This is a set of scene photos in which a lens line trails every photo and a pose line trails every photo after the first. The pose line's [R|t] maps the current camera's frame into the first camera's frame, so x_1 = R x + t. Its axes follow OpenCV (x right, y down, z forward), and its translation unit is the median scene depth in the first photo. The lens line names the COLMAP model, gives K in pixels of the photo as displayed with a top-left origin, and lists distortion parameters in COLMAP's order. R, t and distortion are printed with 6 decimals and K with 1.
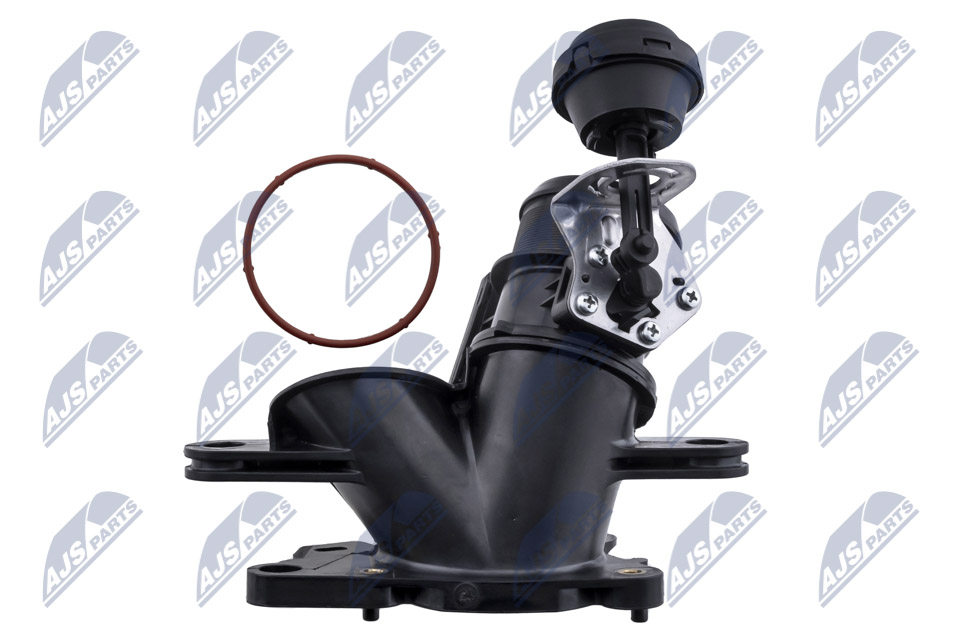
lens RADIAL K [[1161.9, 0, 480.0], [0, 1161.9, 320.0], [0, 0, 1]] dist [0.000009, 0.000000]
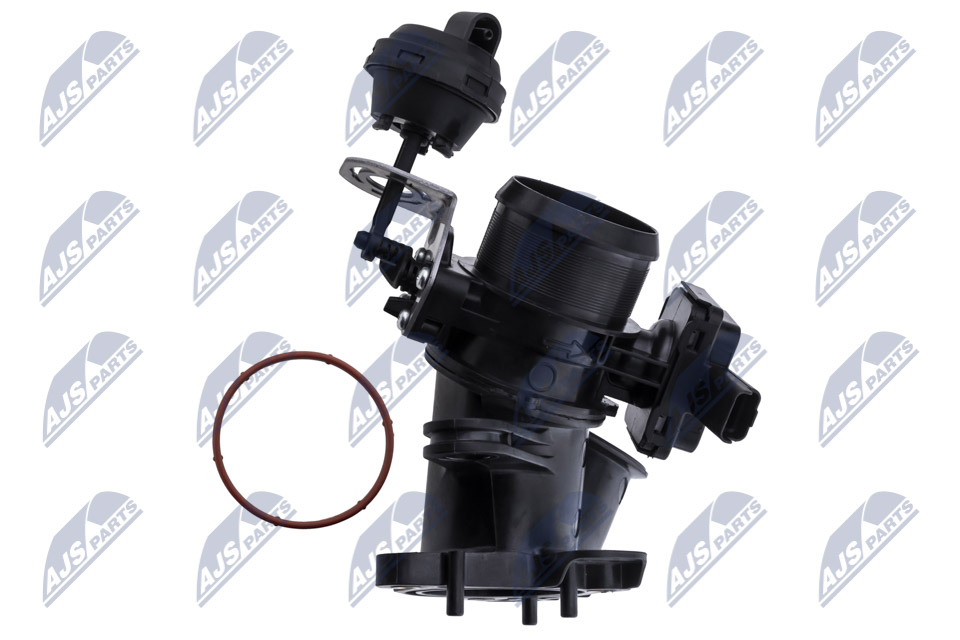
lens RADIAL K [[1410.7, 0, 480.0], [0, 1410.7, 320.1], [0, 0, 1]] dist [-0.000019, 0.000000]
pose [[1.000000, 0.000000, -0.000176, 0.000184], [-0.000001, 1.000000, -0.000031, 0.000115], [0.000176, 0.000031, 1.000000, -0.214048]]
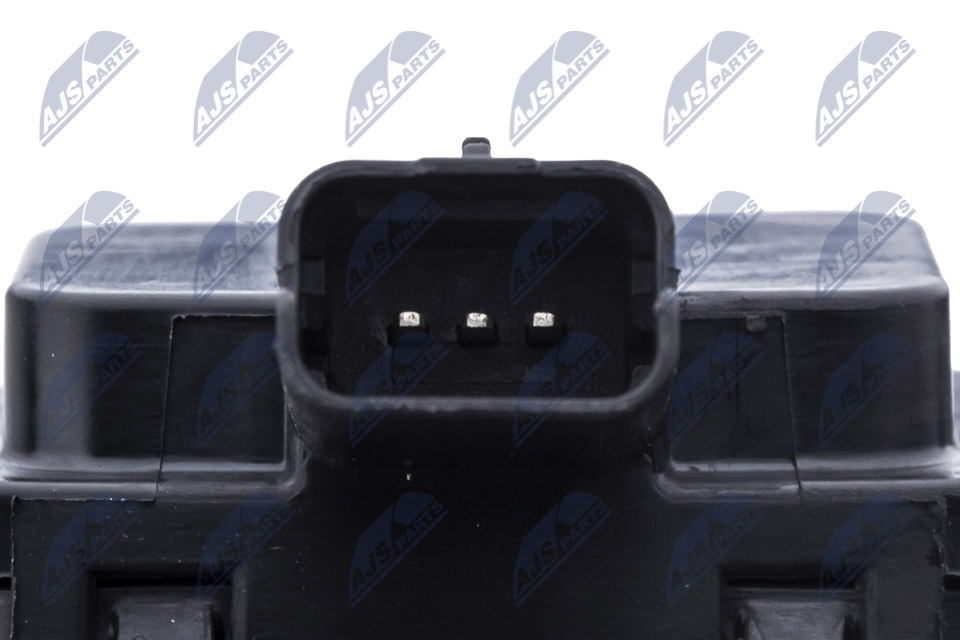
lens RADIAL K [[4065.2, 0, 480.0], [0, 4065.2, 320.0], [0, 0, 1]] dist [-0.000388, 0.000000]
pose [[0.999998, -0.000001, -0.002010, 0.007001], [0.000001, 1.000000, -0.000009, 0.000031], [0.002010, 0.000009, 0.999998, -2.498462]]
